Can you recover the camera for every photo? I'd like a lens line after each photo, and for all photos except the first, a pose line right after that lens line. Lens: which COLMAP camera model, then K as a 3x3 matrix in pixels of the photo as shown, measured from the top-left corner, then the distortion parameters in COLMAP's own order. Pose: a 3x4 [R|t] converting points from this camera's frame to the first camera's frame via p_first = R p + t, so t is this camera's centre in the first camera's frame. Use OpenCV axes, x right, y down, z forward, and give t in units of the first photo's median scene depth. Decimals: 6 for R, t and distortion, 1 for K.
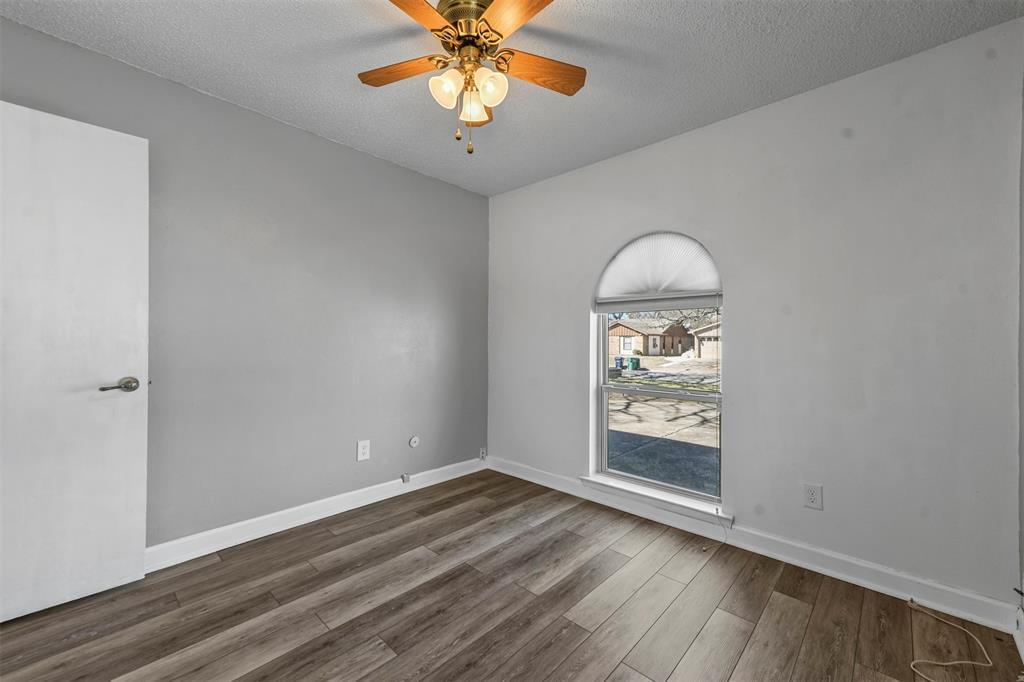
lens RADIAL K [[403.4, 0, 516.5], [0, 403.4, 334.8], [0, 0, 1]] dist [0.013602, -0.000768]
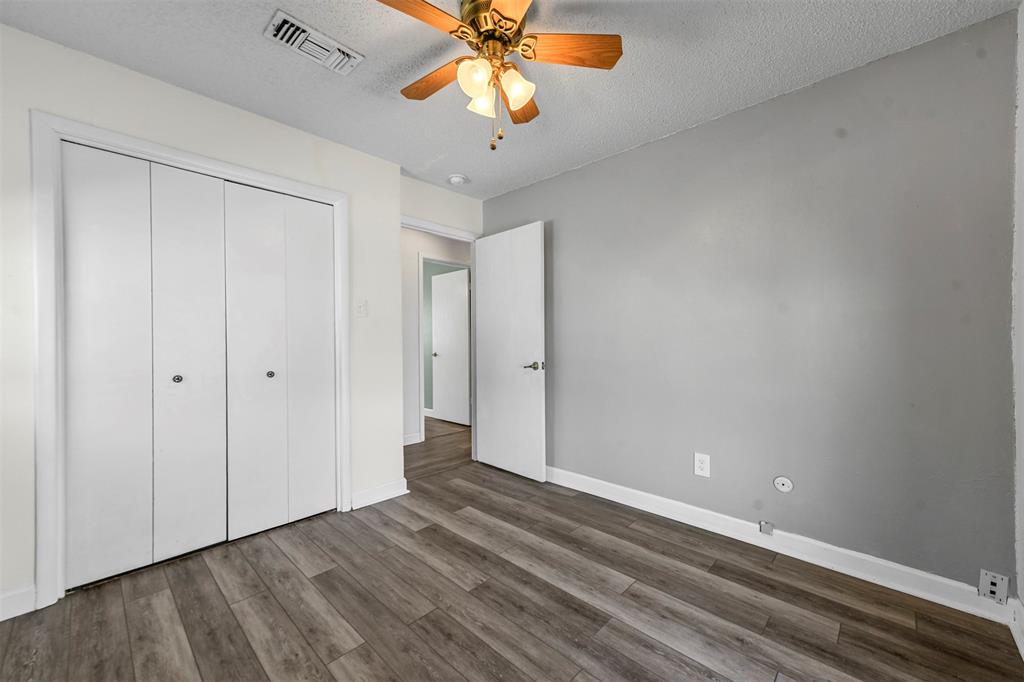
lens RADIAL K [[403.4, 0, 520.6], [0, 403.4, 342.1], [0, 0, 1]] dist [0.013602, -0.000768]
pose [[0.006894, 0.005221, -0.999963, 0.684594], [0.017587, 0.999831, 0.005341, 0.009305], [0.999822, -0.017623, 0.006801, 0.835679]]
